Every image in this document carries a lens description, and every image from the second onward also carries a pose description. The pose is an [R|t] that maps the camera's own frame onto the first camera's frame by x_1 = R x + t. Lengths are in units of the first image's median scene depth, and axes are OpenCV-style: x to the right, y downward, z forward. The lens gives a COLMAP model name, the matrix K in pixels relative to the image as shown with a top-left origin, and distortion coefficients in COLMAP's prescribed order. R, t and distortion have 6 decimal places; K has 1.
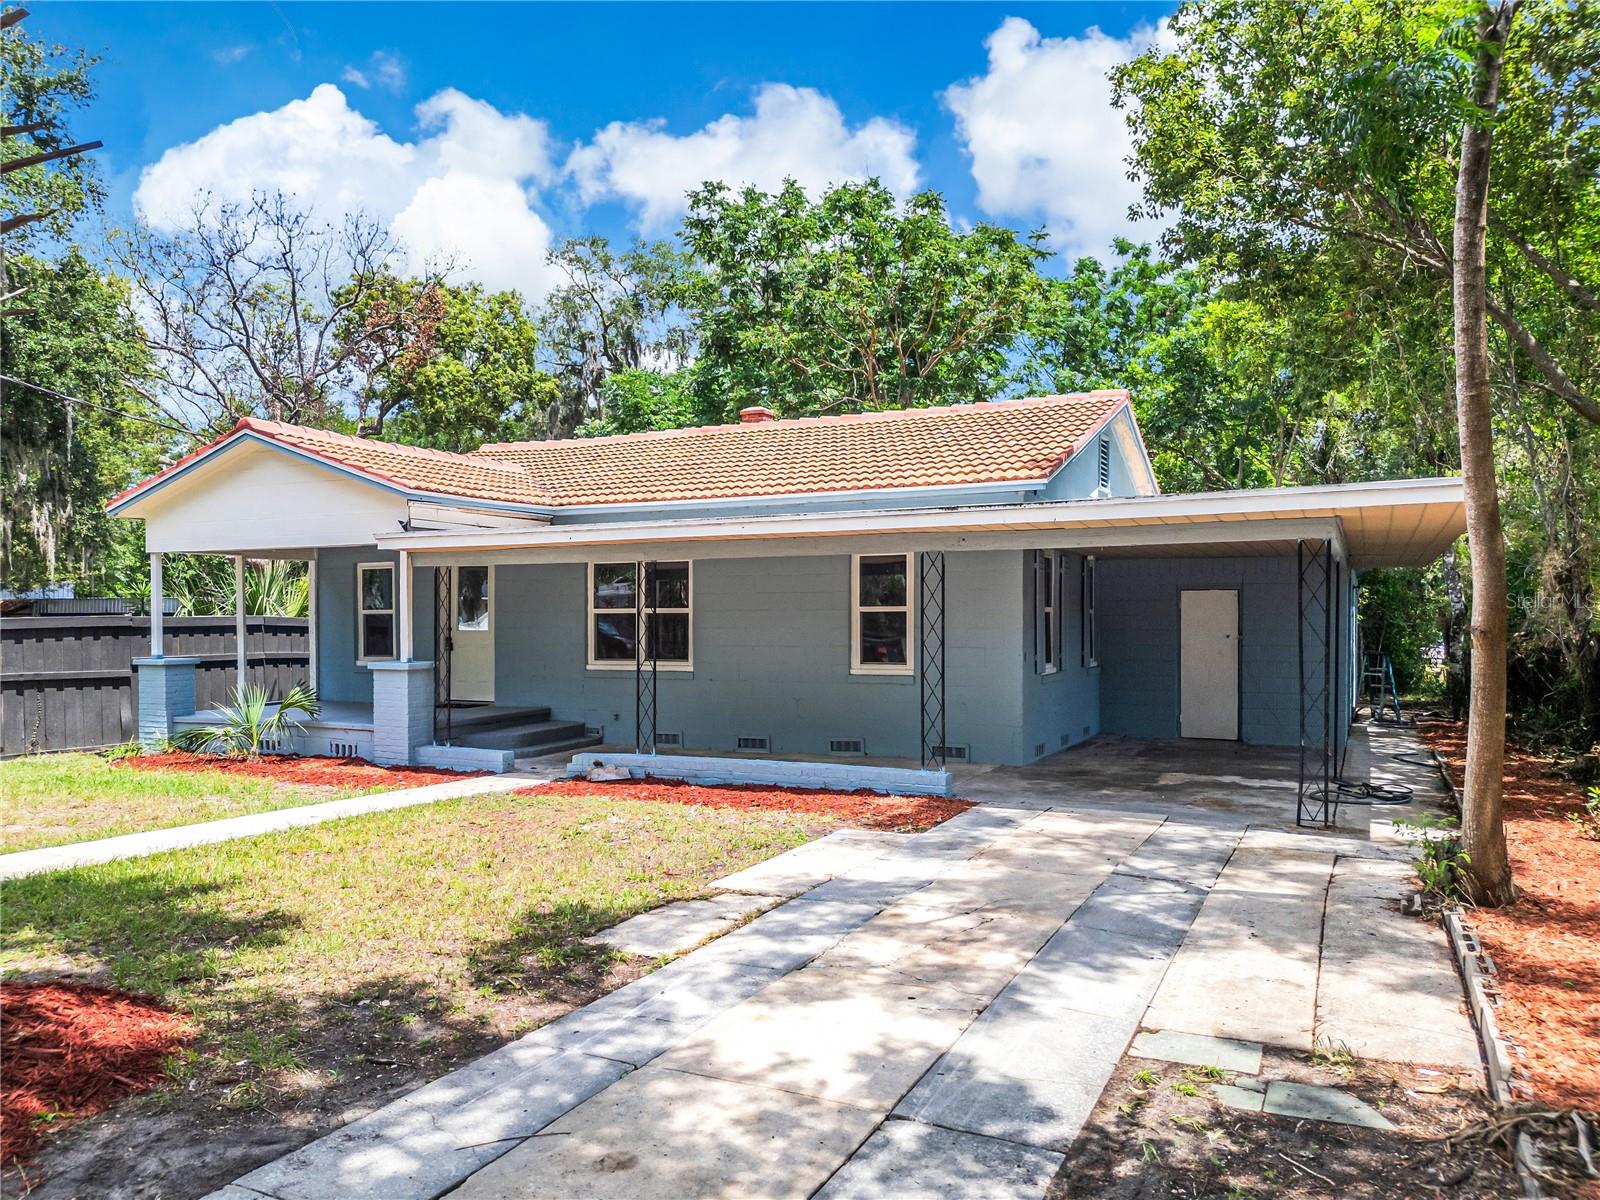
lens RADIAL K [[1102.0, 0, 805.0], [0, 1102.0, 606.6], [0, 0, 1]] dist [0.082925, -0.063601]
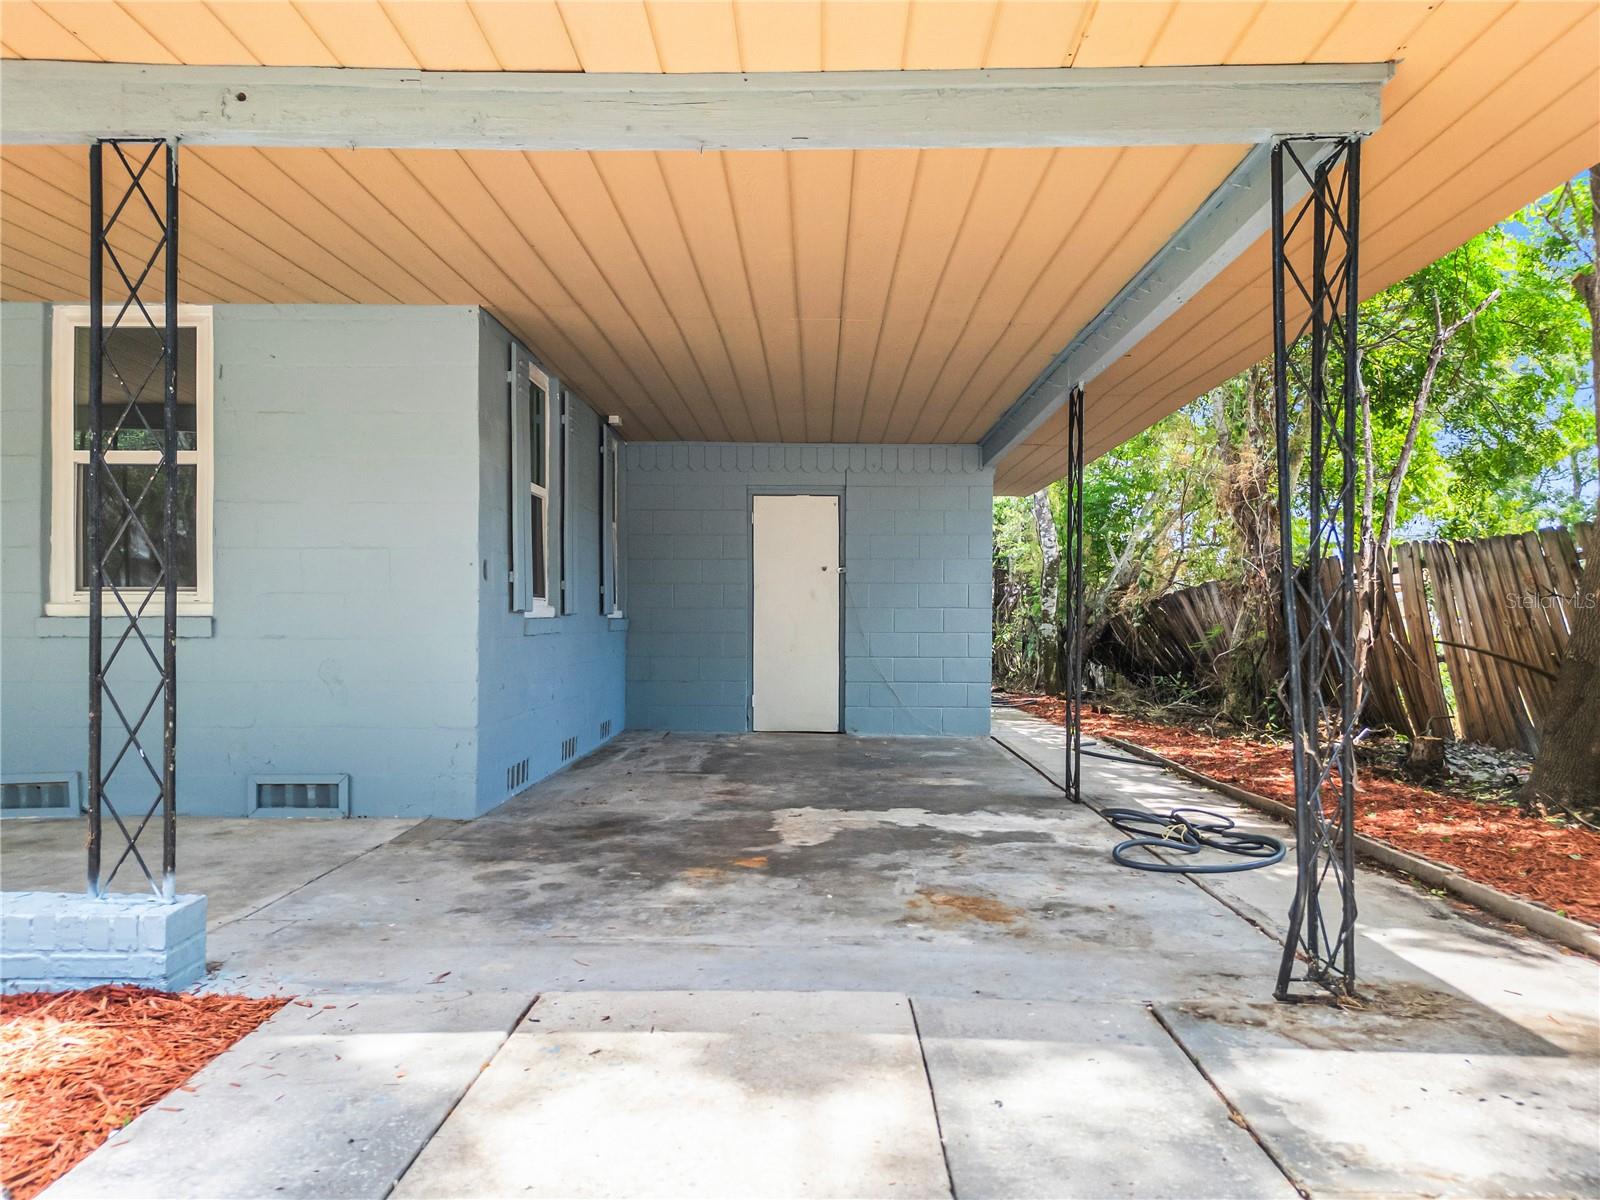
lens RADIAL K [[1111.6, 0, 803.6], [0, 1111.6, 653.4], [0, 0, 1]] dist [0.084846, -0.067082]
pose [[0.902418, -0.007701, 0.430794, 0.111522], [-0.012543, 0.998947, 0.044133, 0.052878], [-0.430680, -0.045230, 0.901371, 0.497122]]
